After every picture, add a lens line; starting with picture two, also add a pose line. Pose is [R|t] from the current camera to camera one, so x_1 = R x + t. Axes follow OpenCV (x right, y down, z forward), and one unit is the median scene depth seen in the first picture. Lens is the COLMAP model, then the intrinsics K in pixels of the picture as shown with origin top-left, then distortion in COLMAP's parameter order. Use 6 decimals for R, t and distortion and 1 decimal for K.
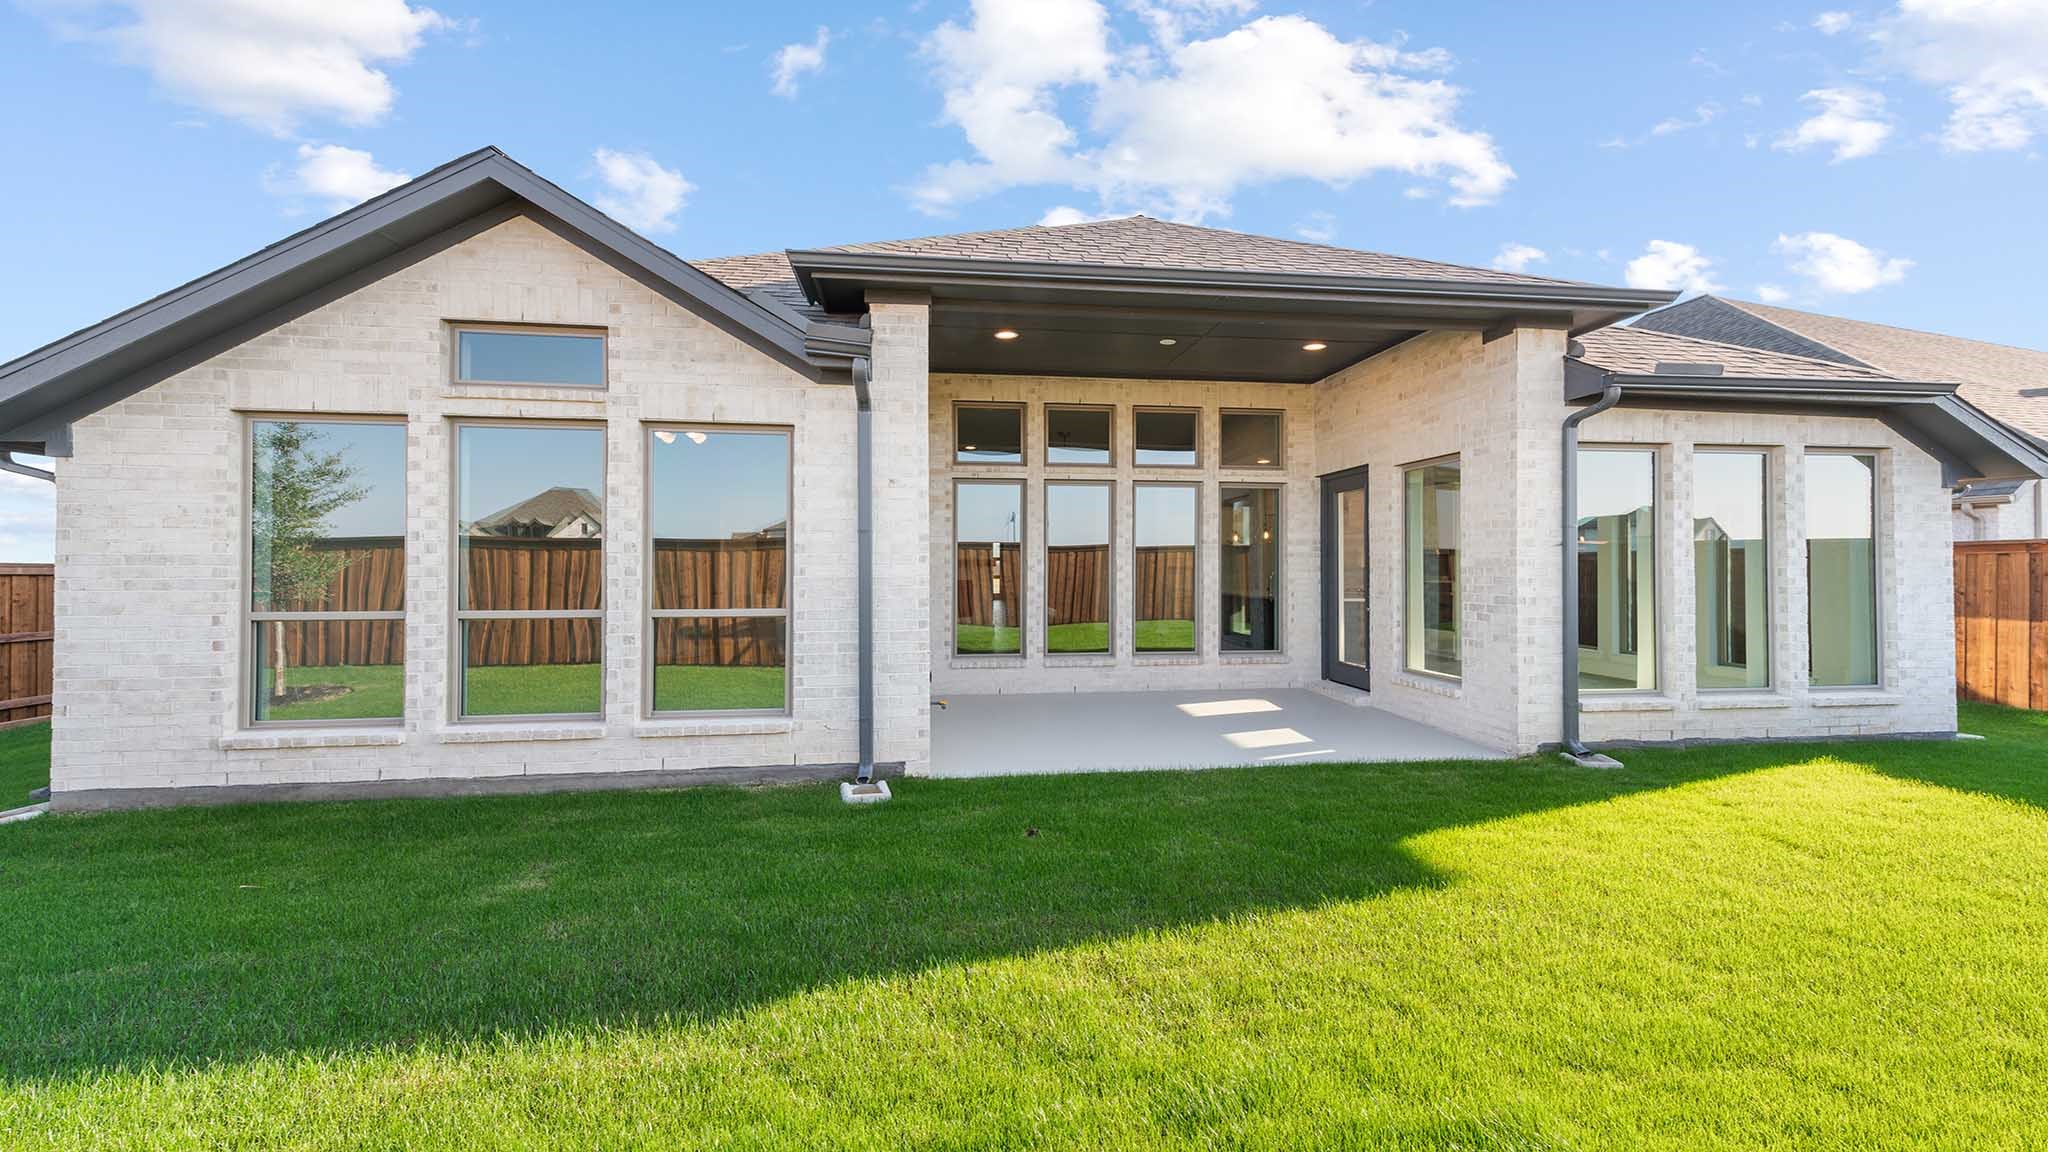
lens RADIAL K [[818.0, 0, 1030.6], [0, 818.0, 577.7], [0, 0, 1]] dist [0.006610, -0.000158]
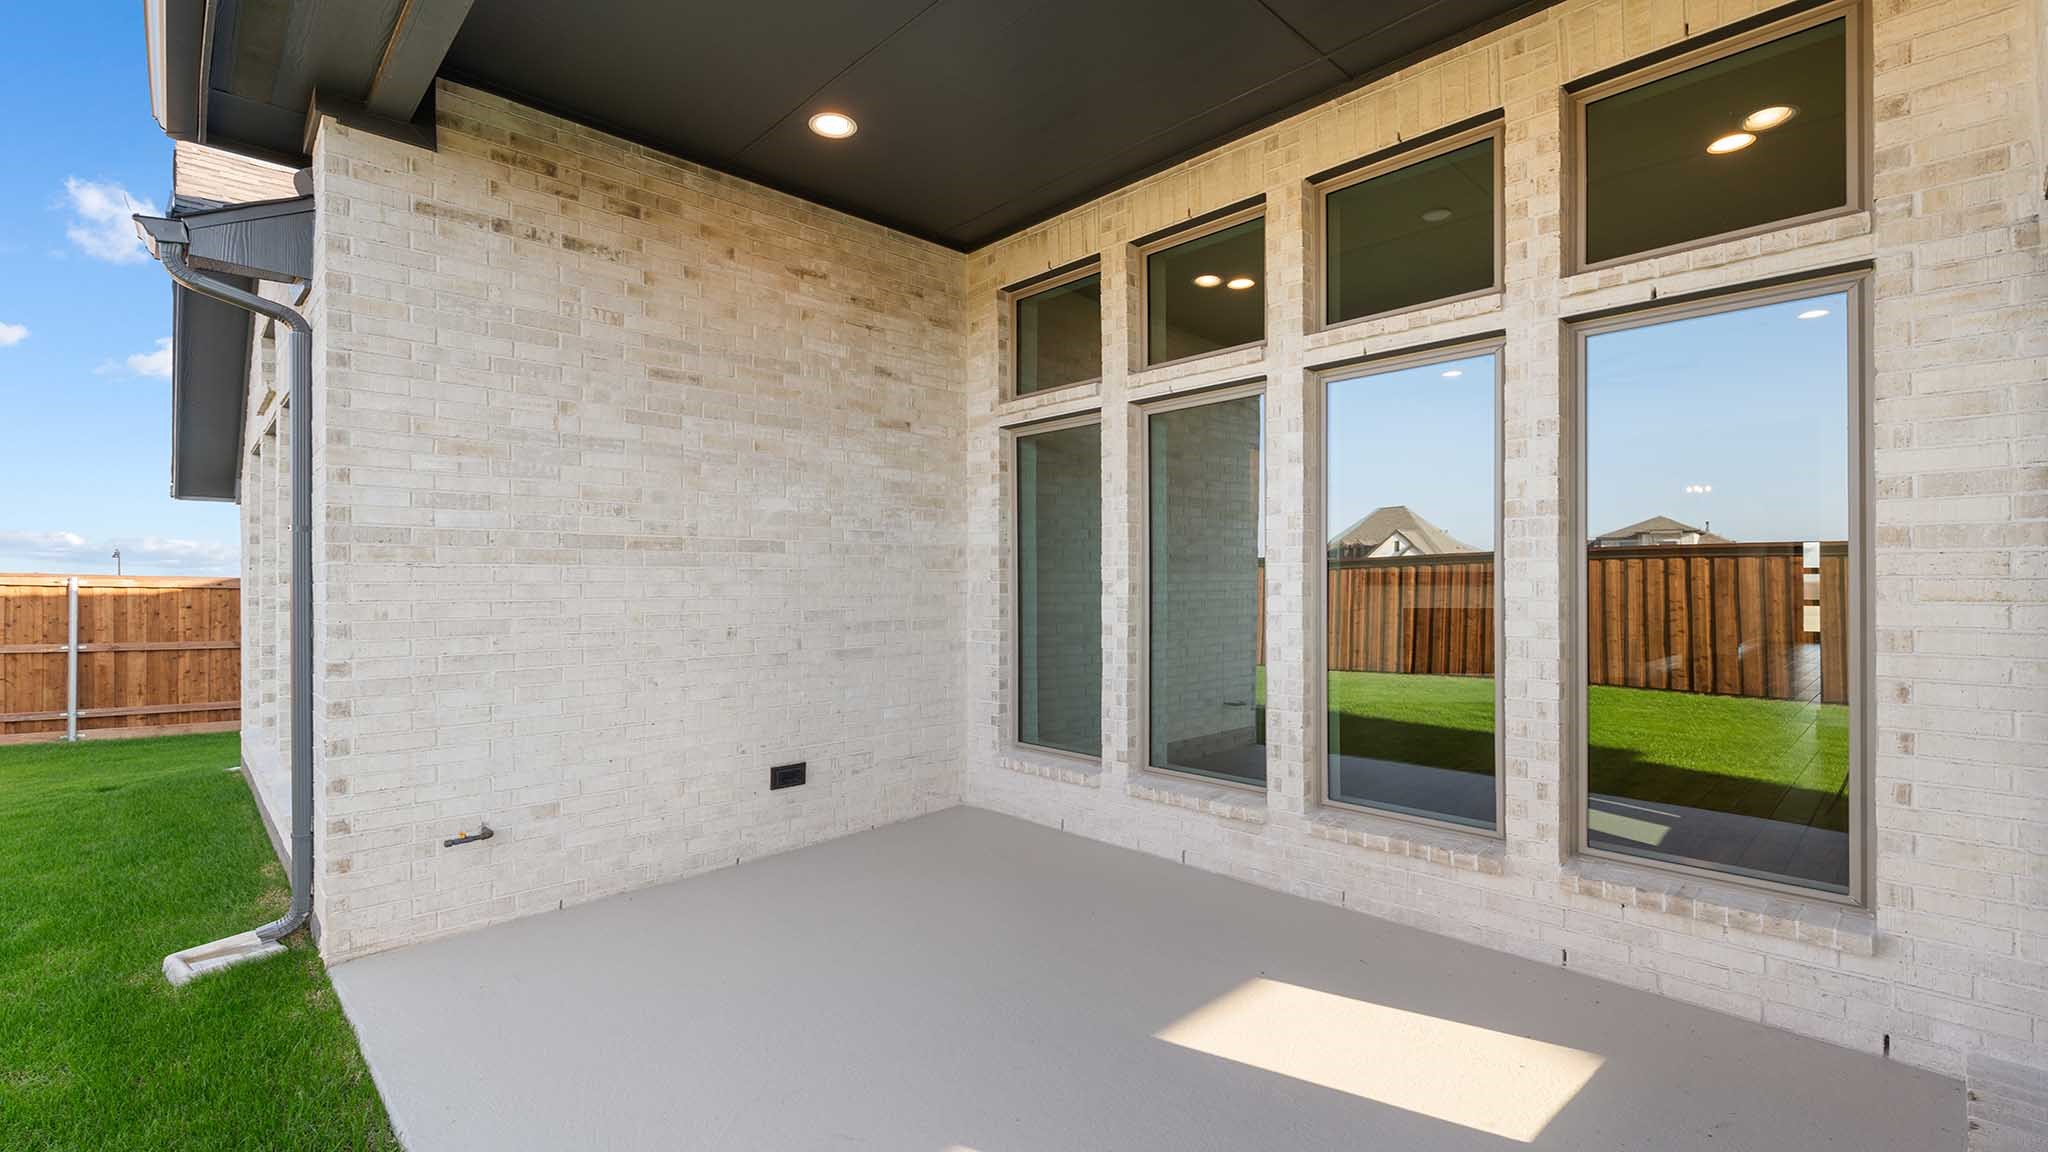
lens RADIAL K [[870.7, 0, 1024.0], [0, 870.7, 576.0], [0, 0, 1]] dist [-0.001037, -0.000230]
pose [[0.598985, -0.007484, -0.800725, 0.241755], [-0.012308, 0.999752, -0.018551, -0.004257], [0.800666, 0.020967, 0.598744, 0.403525]]
